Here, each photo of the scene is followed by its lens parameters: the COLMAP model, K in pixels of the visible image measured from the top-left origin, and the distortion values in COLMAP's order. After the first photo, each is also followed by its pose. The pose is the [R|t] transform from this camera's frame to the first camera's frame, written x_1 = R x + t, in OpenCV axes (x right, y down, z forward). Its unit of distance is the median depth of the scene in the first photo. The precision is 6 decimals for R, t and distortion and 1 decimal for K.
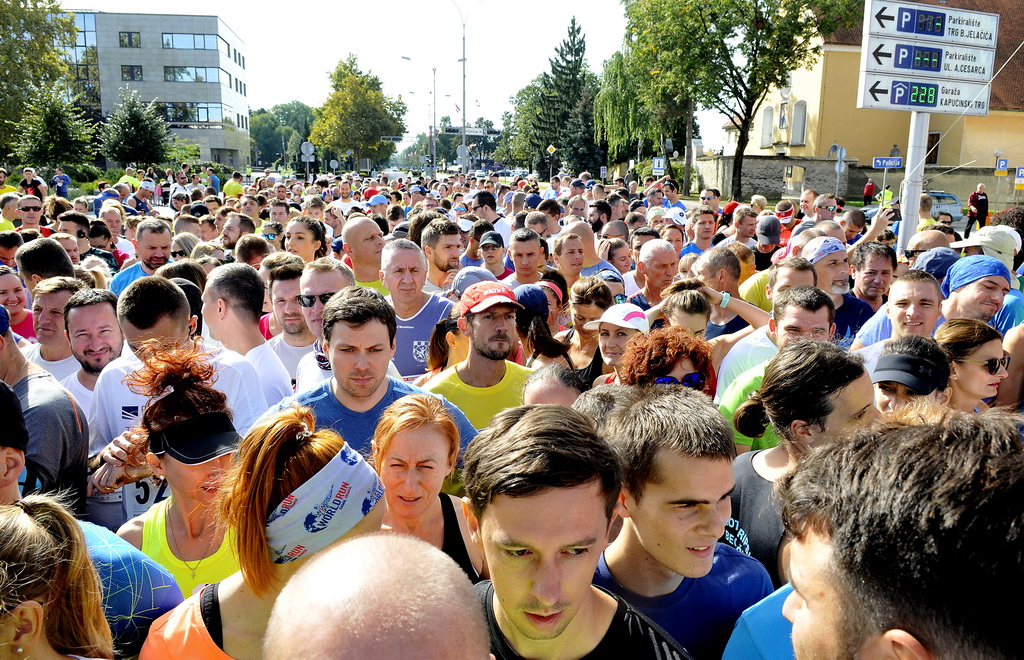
lens RADIAL K [[756.2, 0, 512.0], [0, 756.2, 330.0], [0, 0, 1]] dist [-0.049324, -0.001985]
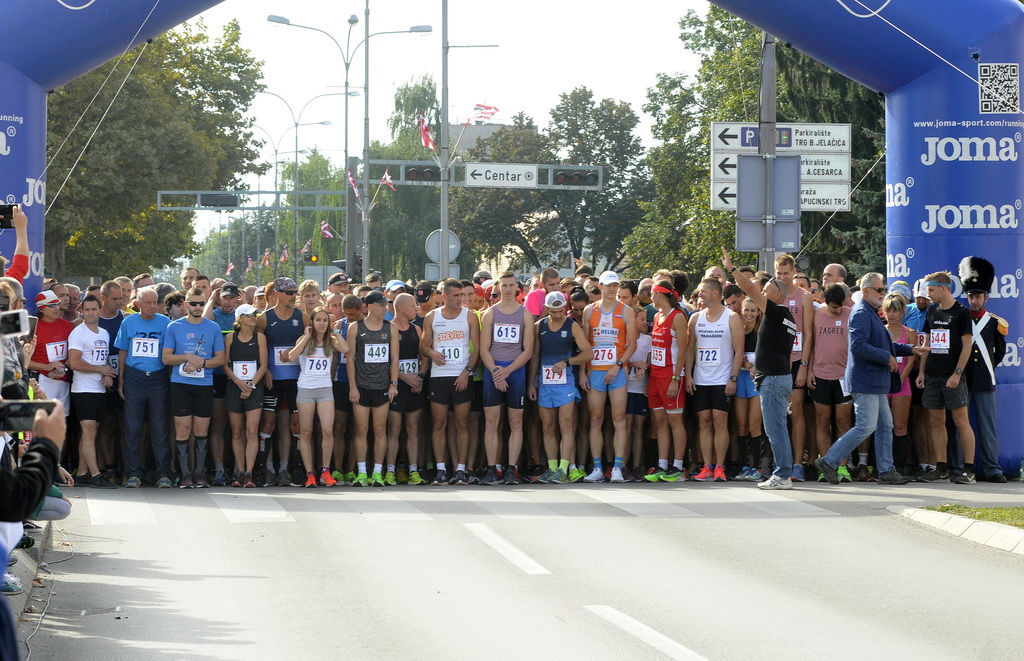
lens RADIAL K [[4400.9, 0, 512.0], [0, 4400.9, 330.5], [0, 0, 1]] dist [0.096274, 0.365079]
pose [[0.997600, -0.012805, -0.068051, 0.045520], [-0.001794, 0.977646, -0.210251, 0.101121], [0.069222, 0.209868, 0.975276, -0.430884]]
